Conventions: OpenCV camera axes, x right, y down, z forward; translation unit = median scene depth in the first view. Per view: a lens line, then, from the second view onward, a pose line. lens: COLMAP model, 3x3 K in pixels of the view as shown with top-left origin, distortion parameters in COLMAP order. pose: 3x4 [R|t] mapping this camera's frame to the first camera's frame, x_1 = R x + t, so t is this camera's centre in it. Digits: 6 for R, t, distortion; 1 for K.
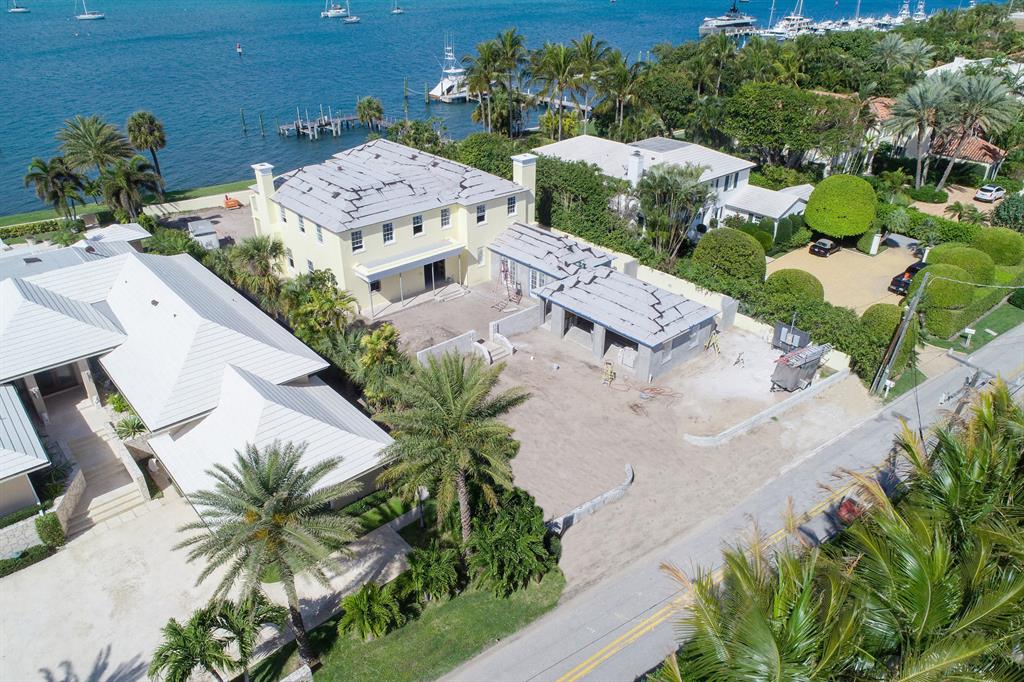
lens RADIAL K [[683.8, 0, 508.4], [0, 683.8, 346.7], [0, 0, 1]] dist [-0.002760, -0.002412]
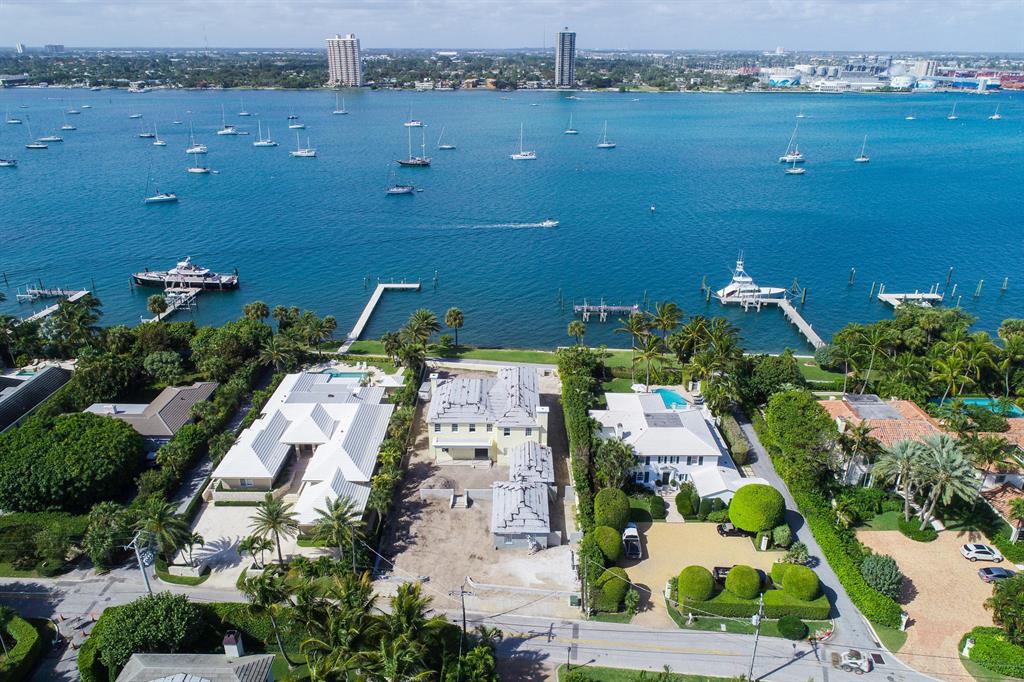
lens RADIAL K [[683.8, 0, 513.2], [0, 683.8, 339.6], [0, 0, 1]] dist [-0.002760, -0.002412]
pose [[0.746134, 0.261318, -0.612370, 1.138837], [-0.327148, 0.944962, 0.004636, -0.481634], [0.579877, 0.196877, 0.790558, -0.574404]]
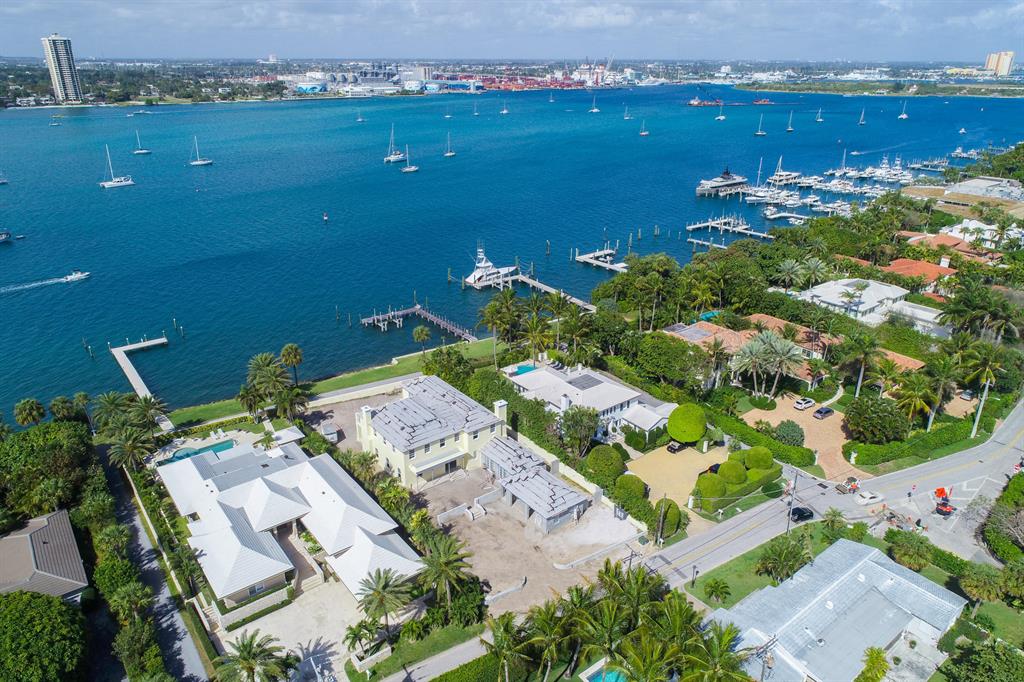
lens RADIAL K [[683.8, 0, 509.5], [0, 683.8, 346.8], [0, 0, 1]] dist [-0.002760, -0.002412]
pose [[0.997638, 0.025822, -0.063659, 0.183424], [-0.032702, 0.993447, -0.109519, -0.249415], [0.060413, 0.111342, 0.991944, -1.002909]]
